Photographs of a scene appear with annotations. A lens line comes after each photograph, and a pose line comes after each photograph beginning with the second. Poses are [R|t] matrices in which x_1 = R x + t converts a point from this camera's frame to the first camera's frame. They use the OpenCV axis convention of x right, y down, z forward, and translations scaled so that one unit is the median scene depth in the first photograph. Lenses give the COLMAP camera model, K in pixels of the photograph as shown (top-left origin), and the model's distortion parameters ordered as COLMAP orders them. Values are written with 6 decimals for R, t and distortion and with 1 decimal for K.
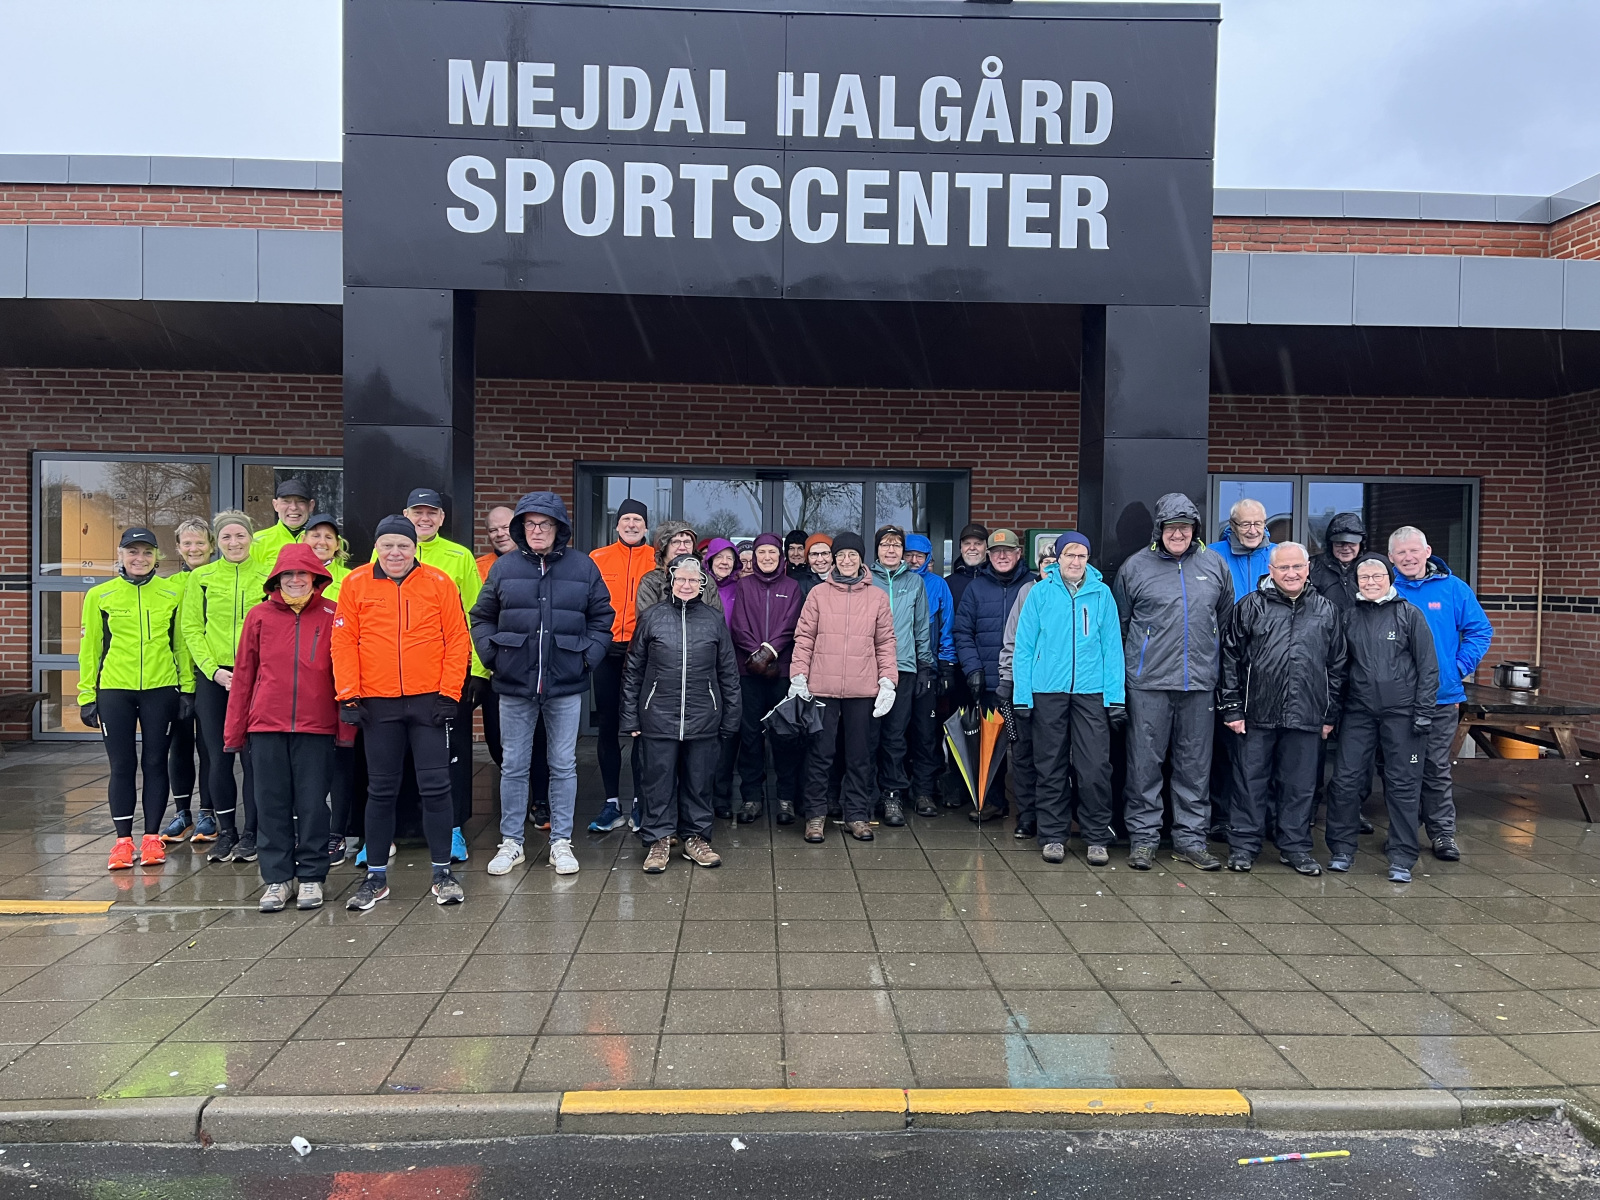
lens RADIAL K [[1234.4, 0, 793.6], [0, 1234.4, 586.4], [0, 0, 1]] dist [0.071316, -0.123536]
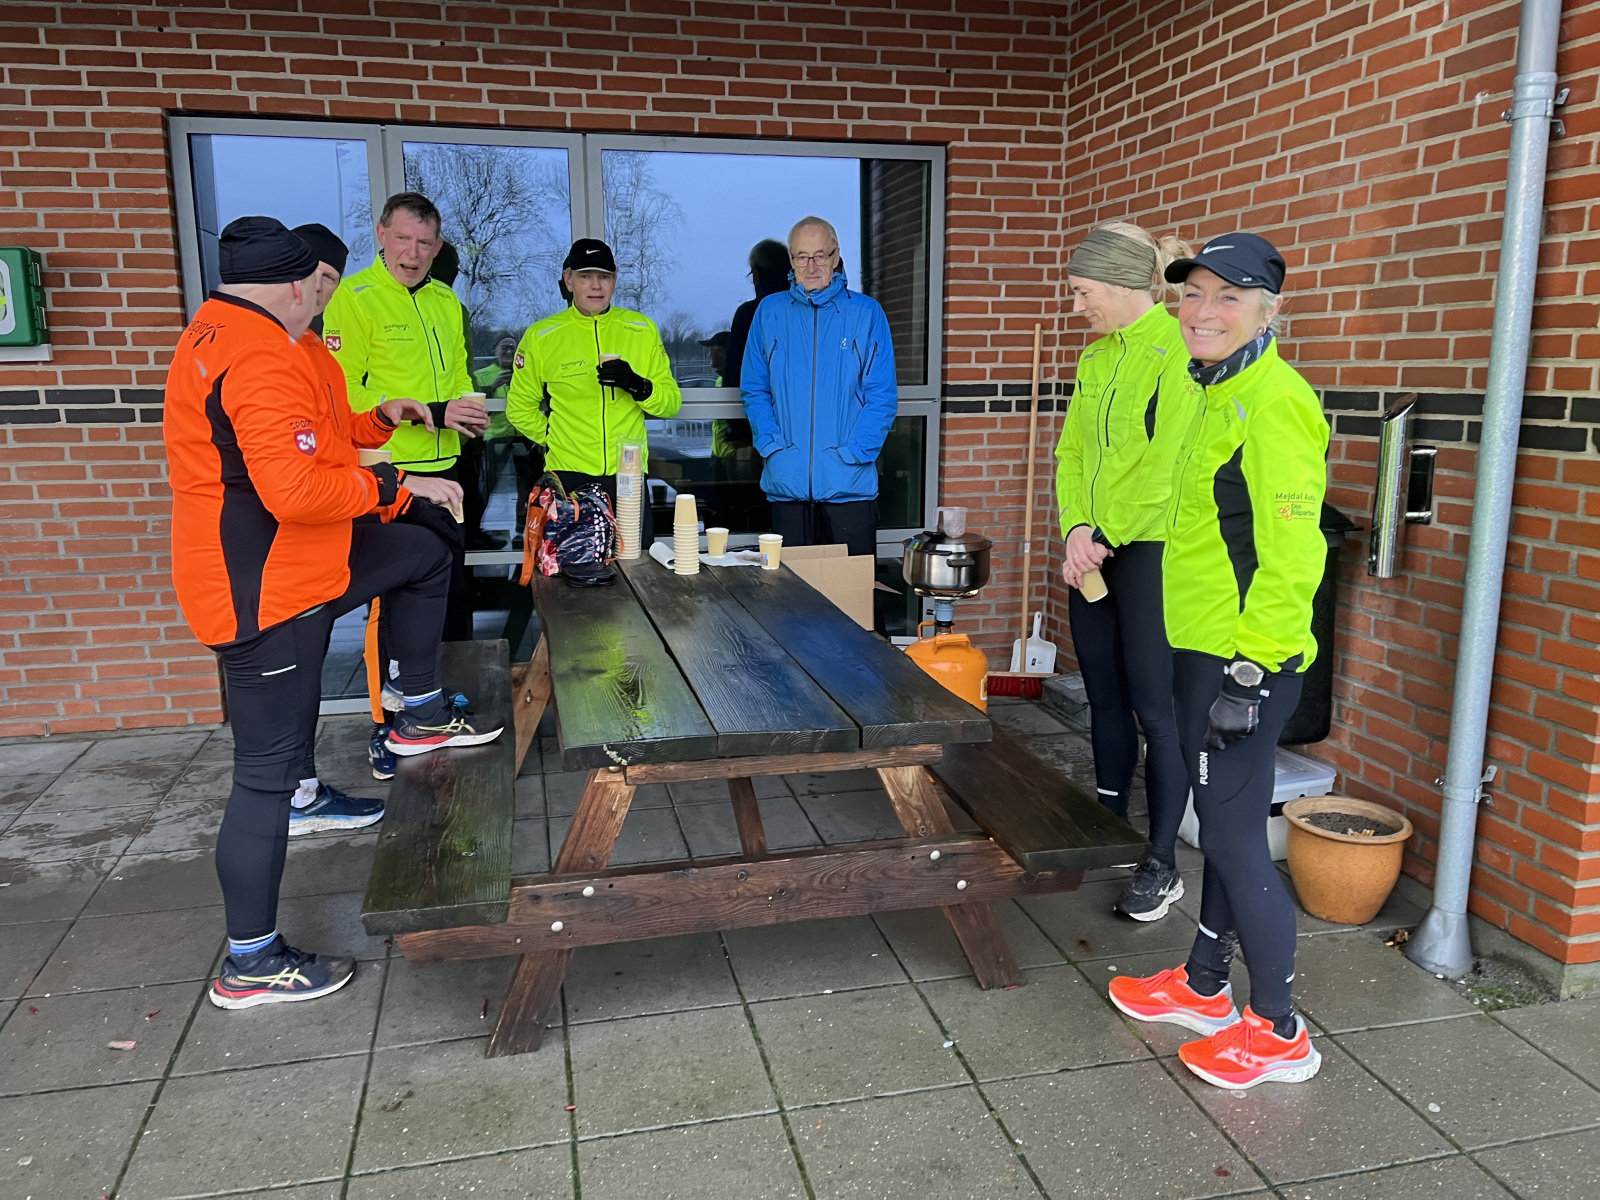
lens RADIAL K [[1234.4, 0, 823.3], [0, 1234.4, 623.9], [0, 0, 1]] dist [0.071316, -0.123536]
pose [[0.975863, -0.063188, 0.209043, 0.387207], [0.023388, 0.981960, 0.187639, 0.006747], [-0.217128, -0.178221, 0.959736, 0.496409]]
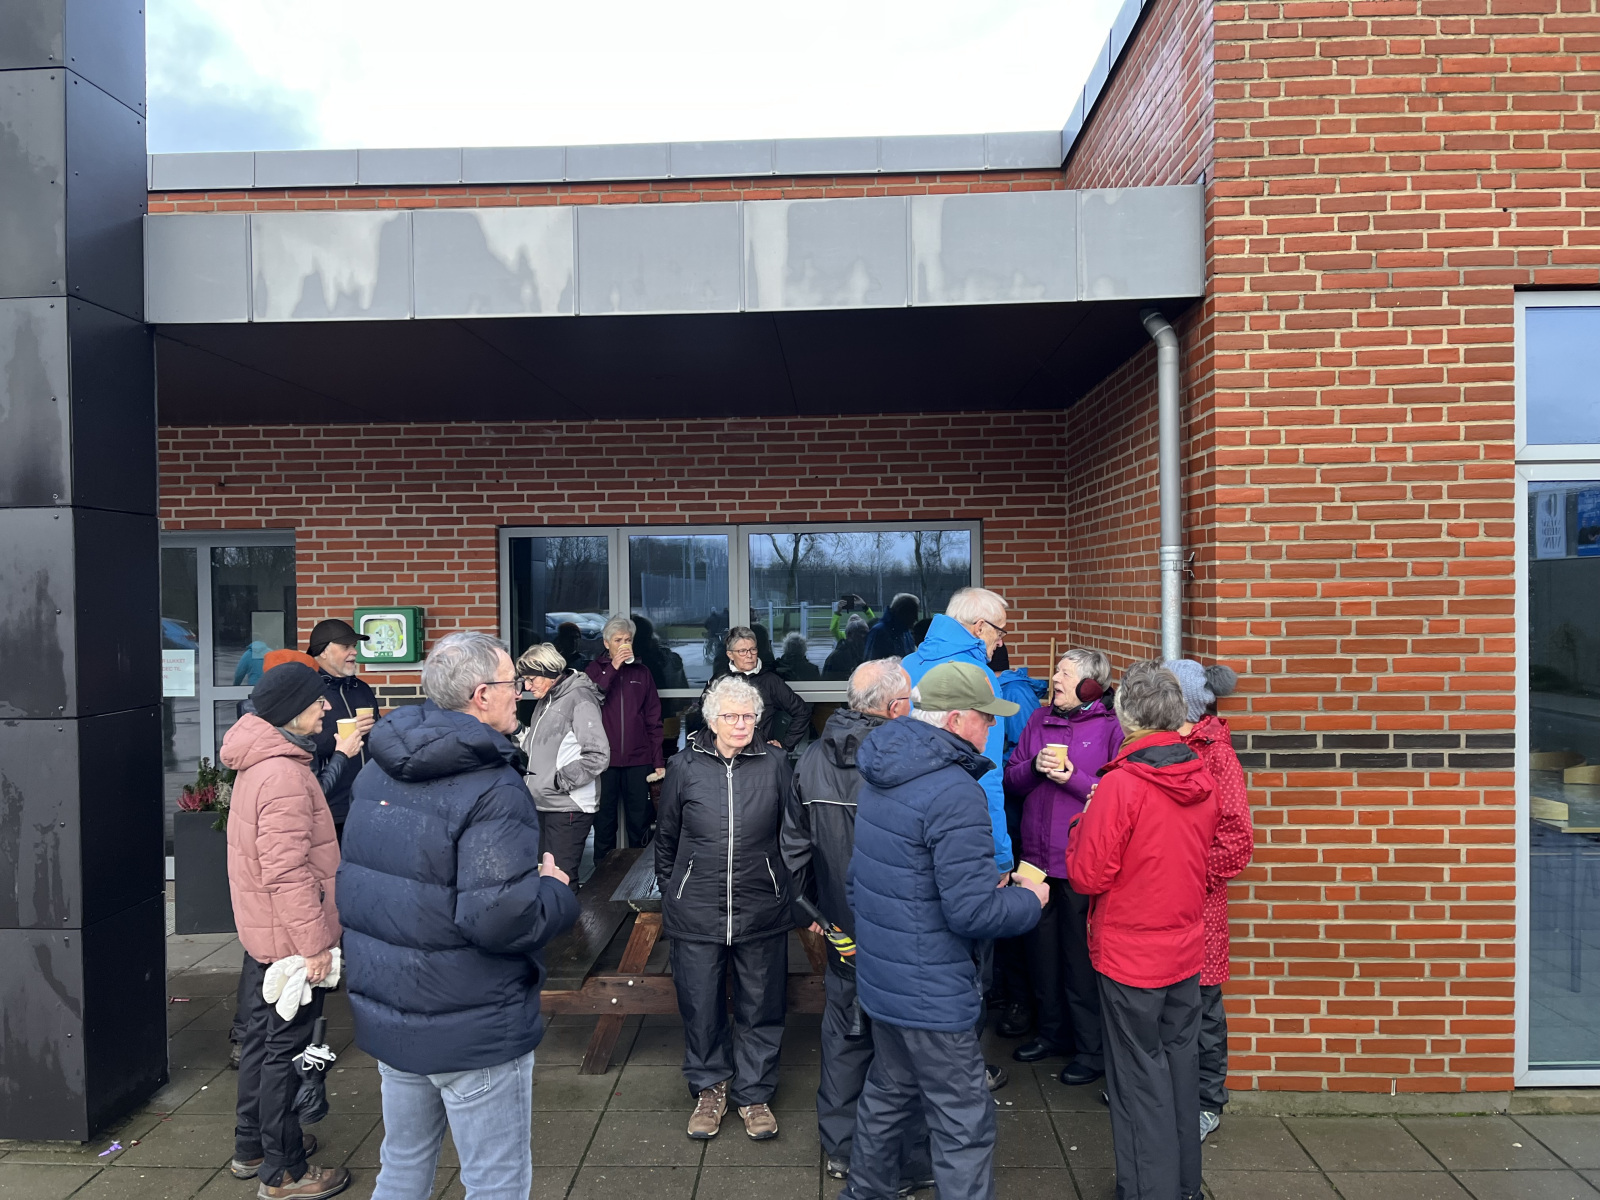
lens RADIAL K [[1234.4, 0, 773.7], [0, 1234.4, 606.8], [0, 0, 1]] dist [0.071316, -0.123536]
pose [[0.996794, -0.026302, -0.075569, 0.485677], [0.025567, 0.999616, -0.010688, -0.031878], [0.075821, 0.008721, 0.997083, 0.264270]]
